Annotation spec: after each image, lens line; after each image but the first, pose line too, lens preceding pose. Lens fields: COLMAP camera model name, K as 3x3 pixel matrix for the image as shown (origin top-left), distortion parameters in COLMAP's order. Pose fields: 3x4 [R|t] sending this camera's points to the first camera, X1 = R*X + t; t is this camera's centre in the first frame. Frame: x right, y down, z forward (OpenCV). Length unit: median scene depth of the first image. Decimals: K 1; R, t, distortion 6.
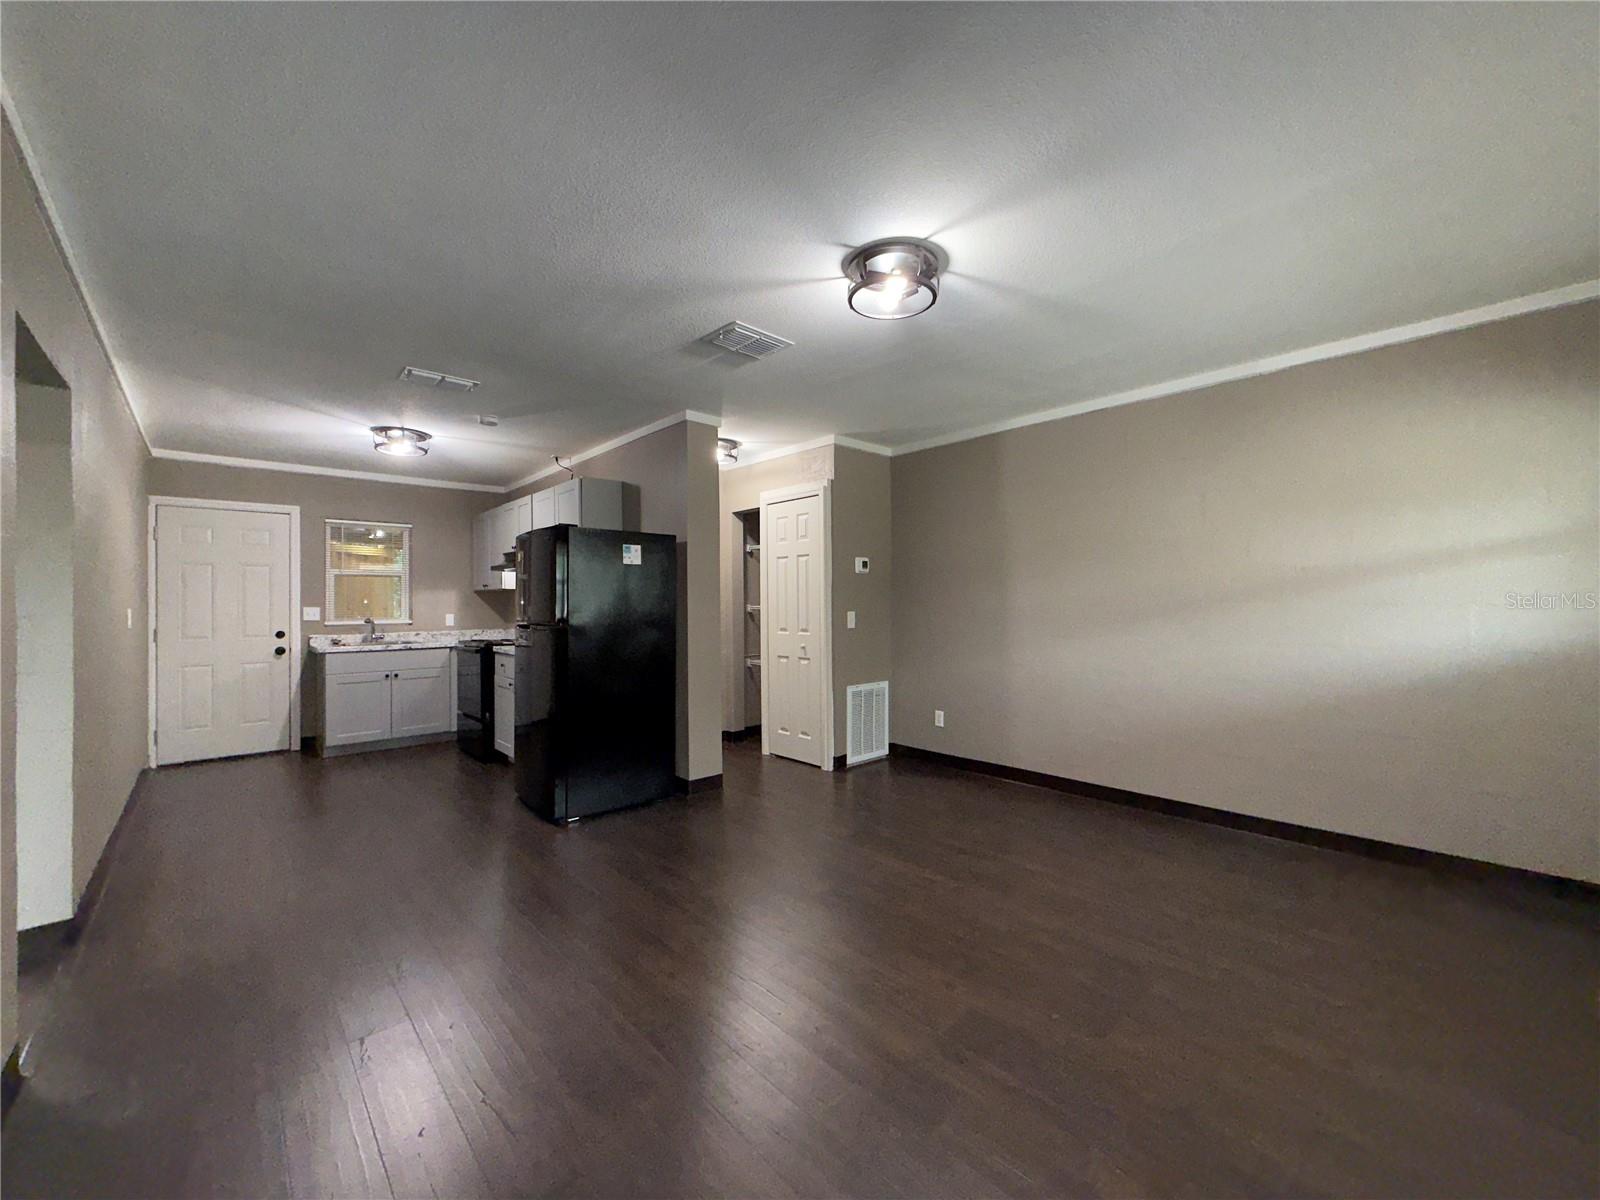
lens RADIAL K [[634.7, 0, 803.8], [0, 634.7, 601.5], [0, 0, 1]] dist [0.001293, 0.000059]
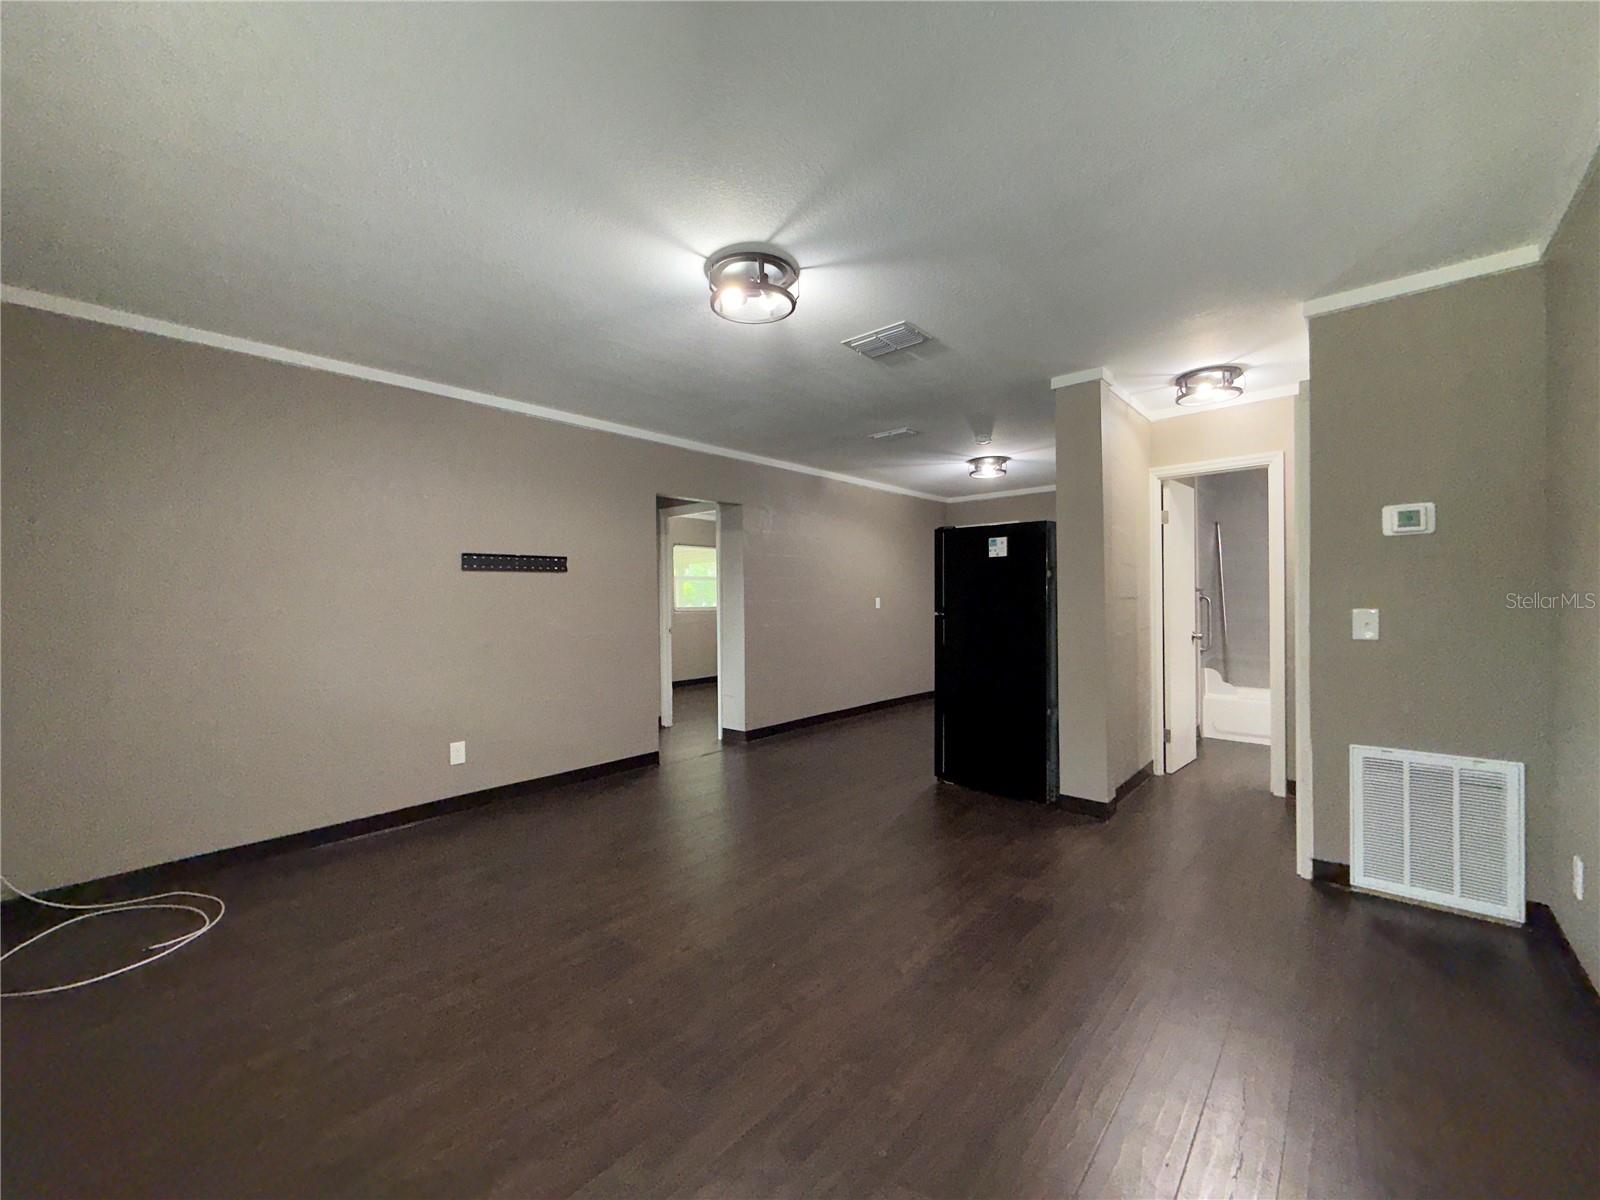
lens RADIAL K [[634.7, 0, 788.5], [0, 634.7, 603.1], [0, 0, 1]] dist [0.001293, 0.000059]
pose [[0.092515, 0.016826, -0.995569, 0.571660], [0.014727, 0.999725, 0.018265, -0.006544], [0.995602, -0.016351, 0.092242, 0.463370]]
